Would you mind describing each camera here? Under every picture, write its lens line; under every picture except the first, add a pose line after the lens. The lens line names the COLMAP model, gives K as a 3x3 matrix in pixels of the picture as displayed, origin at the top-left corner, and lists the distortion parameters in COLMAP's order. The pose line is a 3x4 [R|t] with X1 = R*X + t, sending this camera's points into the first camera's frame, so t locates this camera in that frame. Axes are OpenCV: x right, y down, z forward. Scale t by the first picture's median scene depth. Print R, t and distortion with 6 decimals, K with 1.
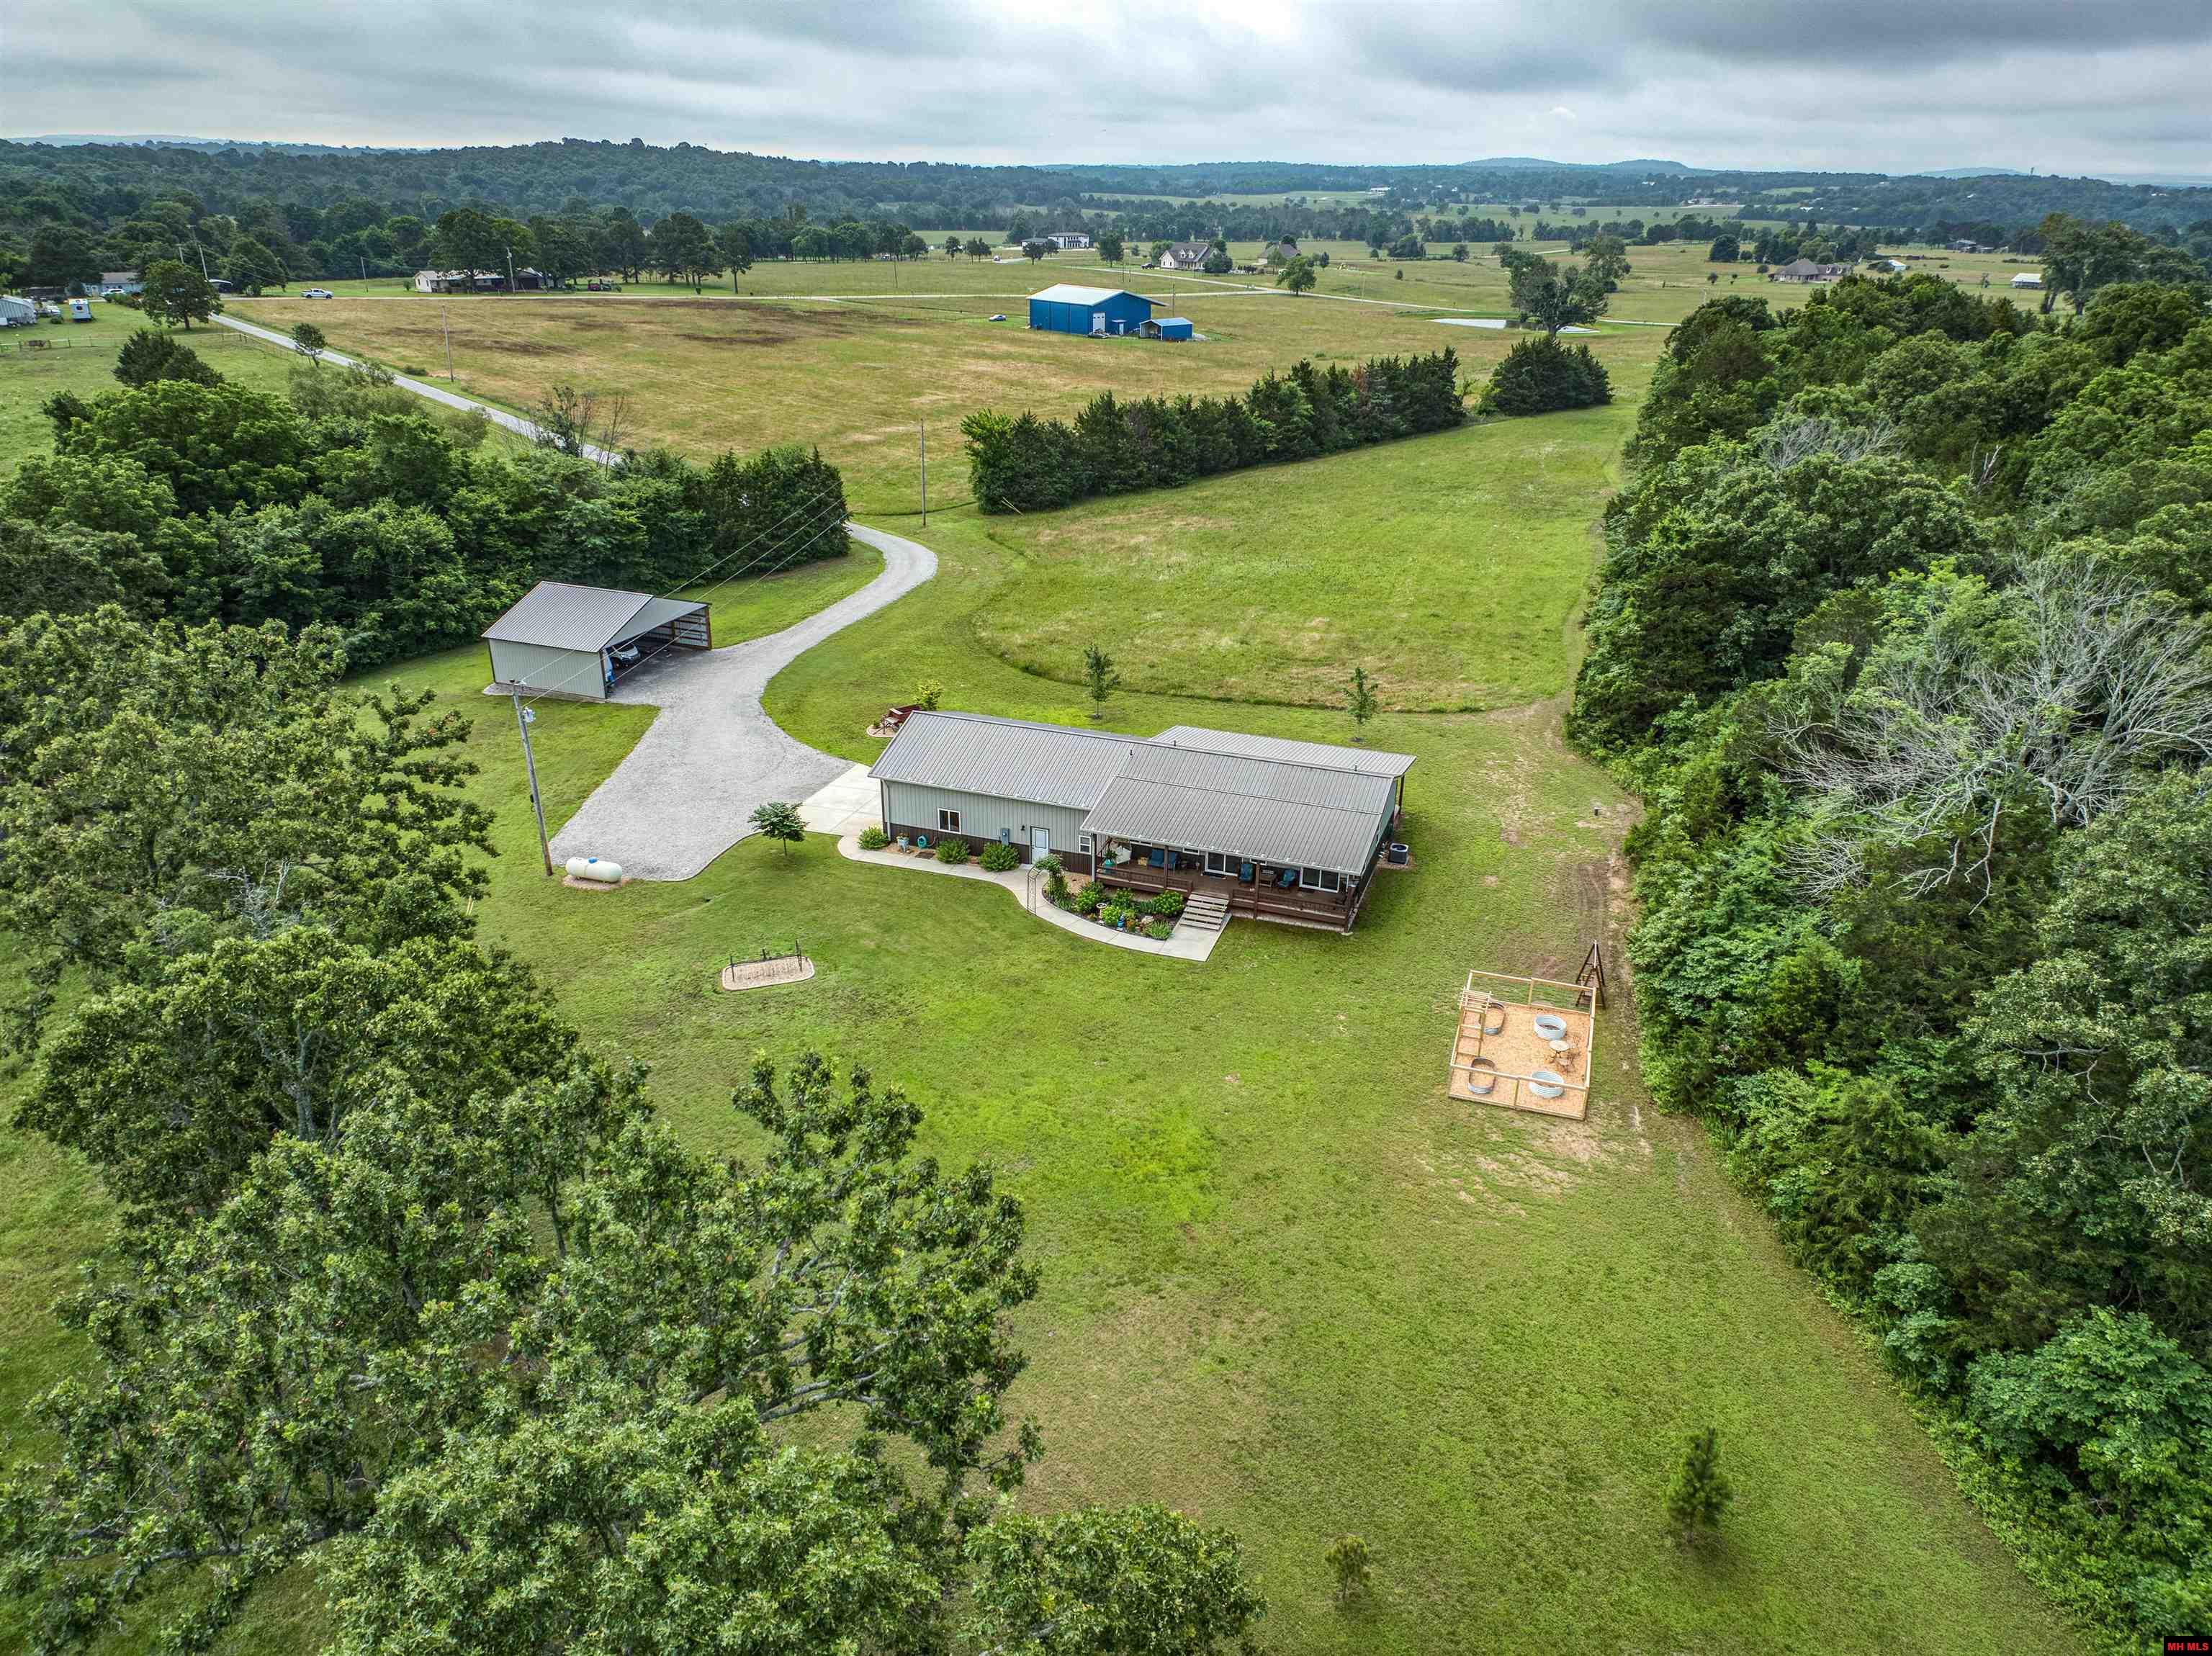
lens RADIAL K [[1464.2, 0, 1106.0], [0, 1464.2, 828.0], [0, 0, 1]] dist [0.017652, 0.001502]
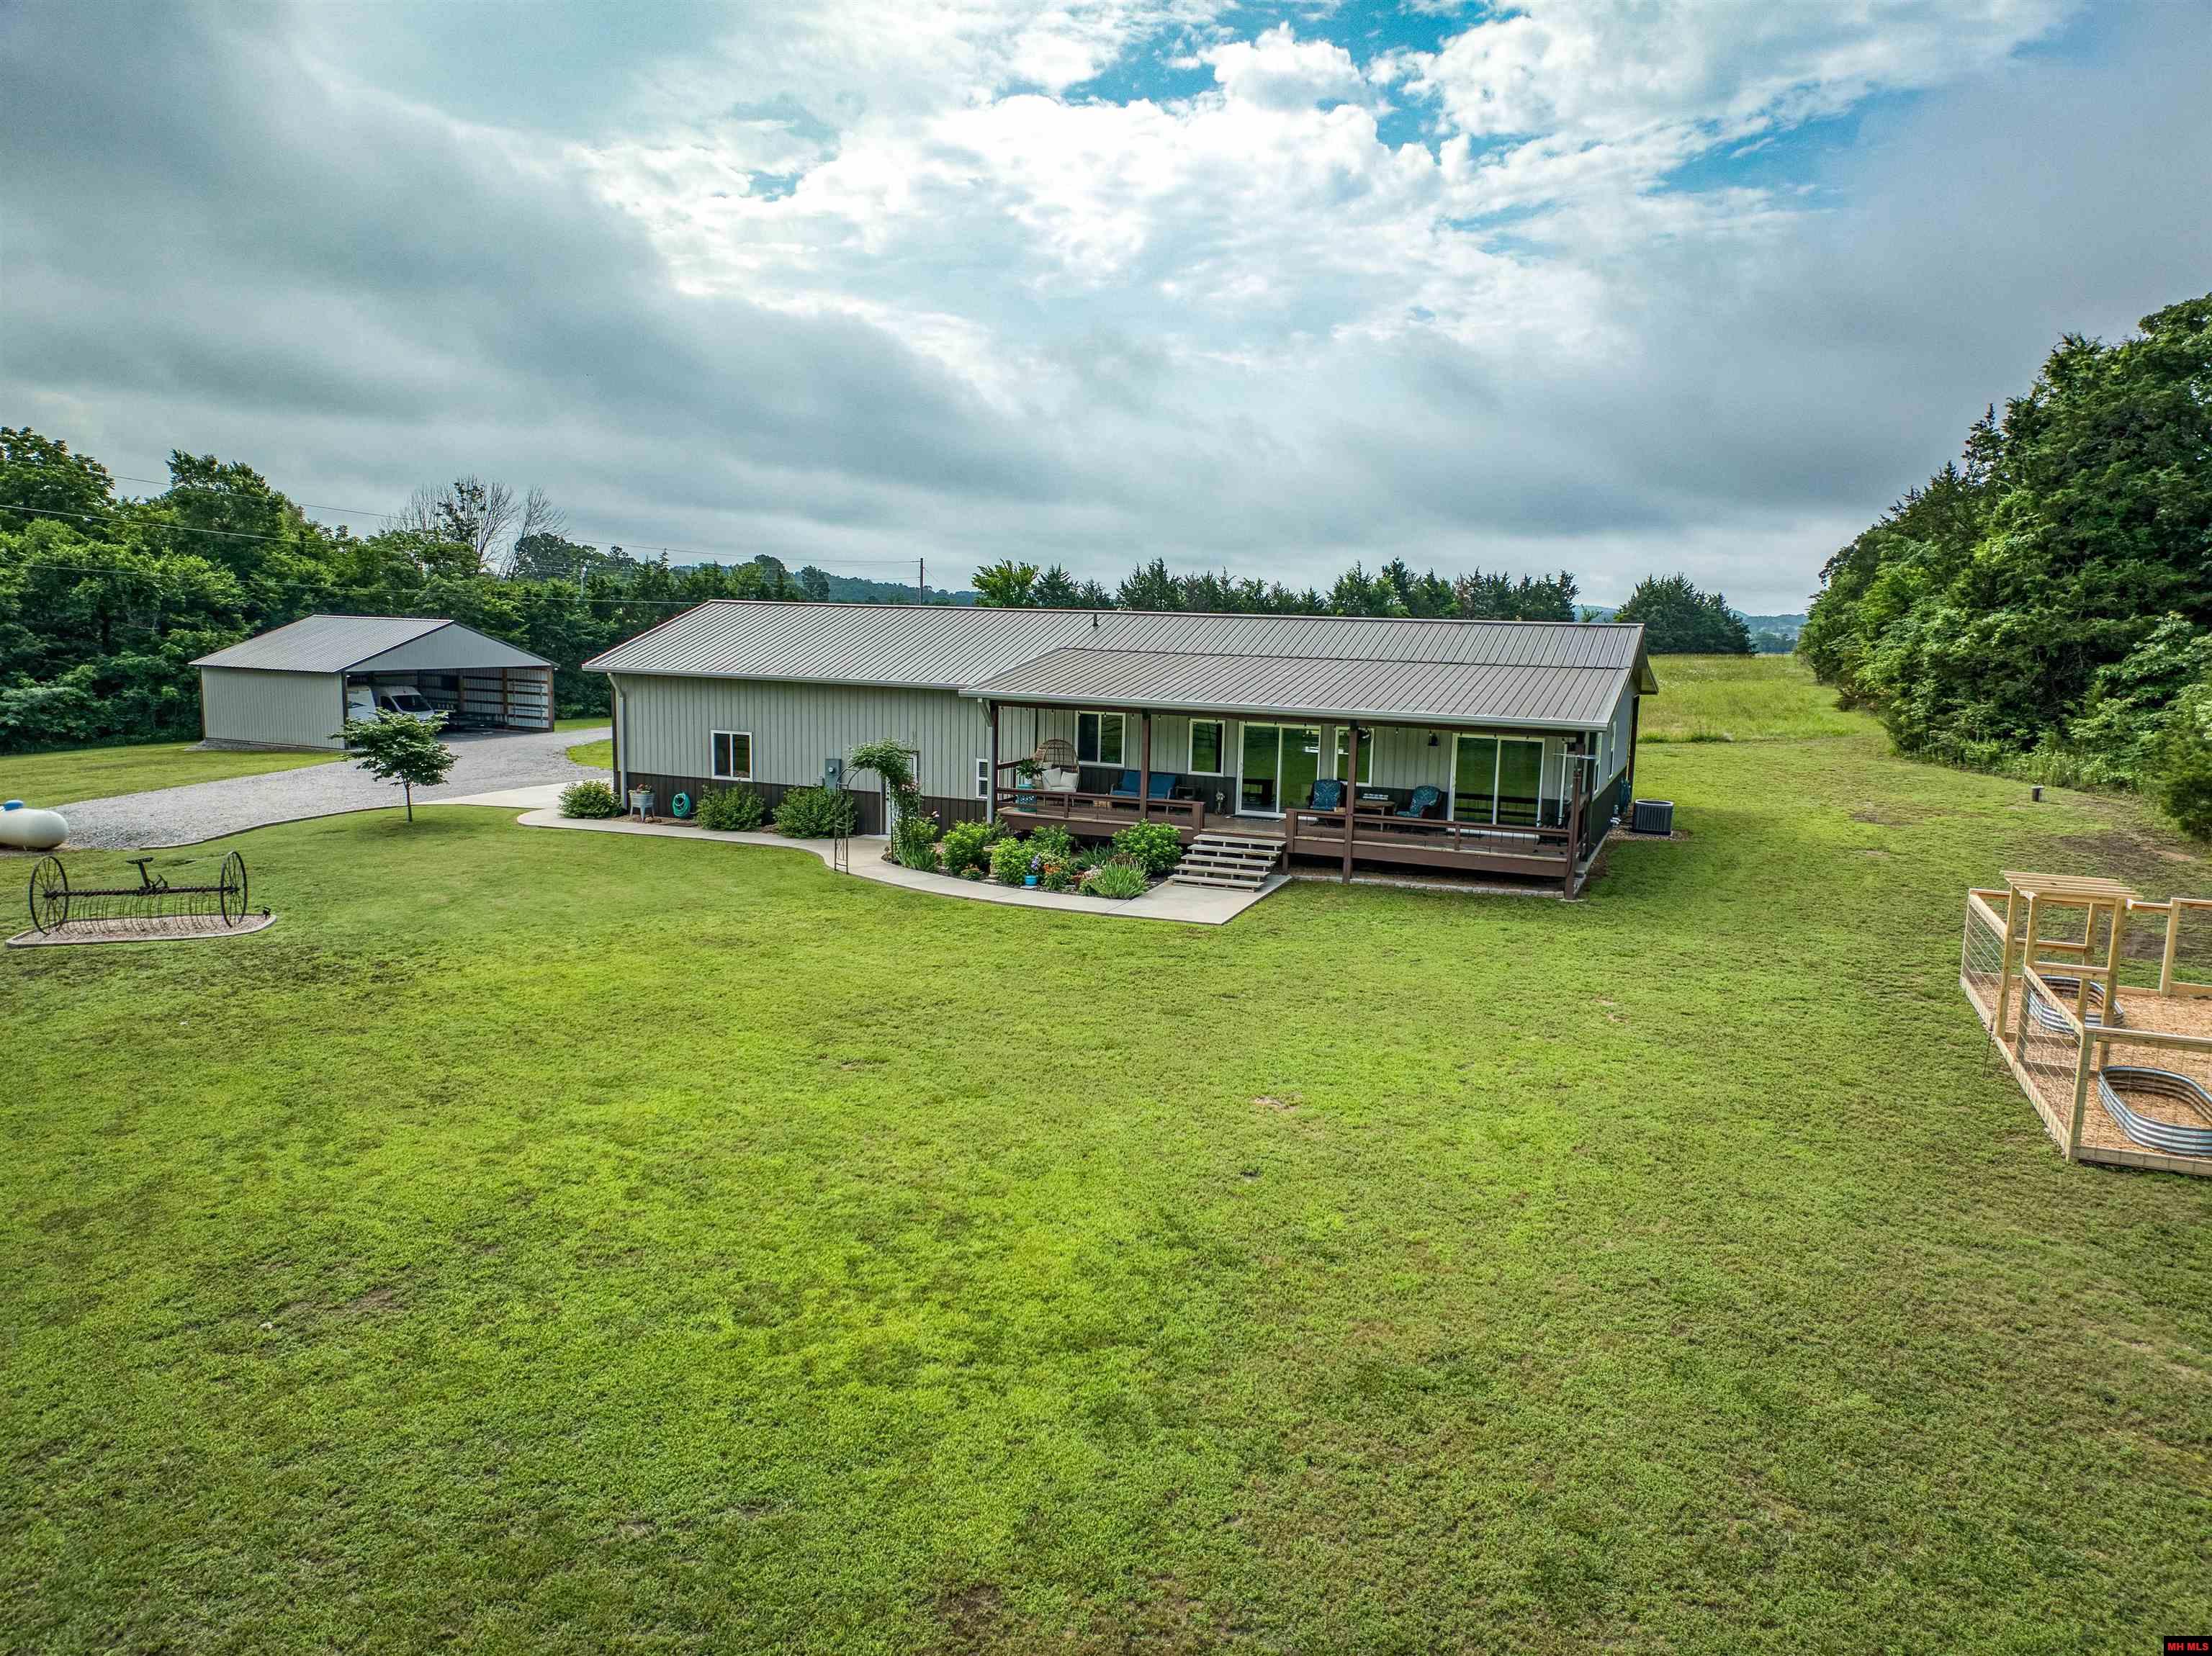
lens RADIAL K [[1464.2, 0, 1106.0], [0, 1464.2, 828.0], [0, 0, 1]] dist [0.017652, 0.001502]
pose [[0.998010, 0.013807, -0.061527, 0.047486], [-0.029856, 0.962902, -0.268194, 0.135806], [0.055542, 0.269497, 0.961398, 0.477589]]
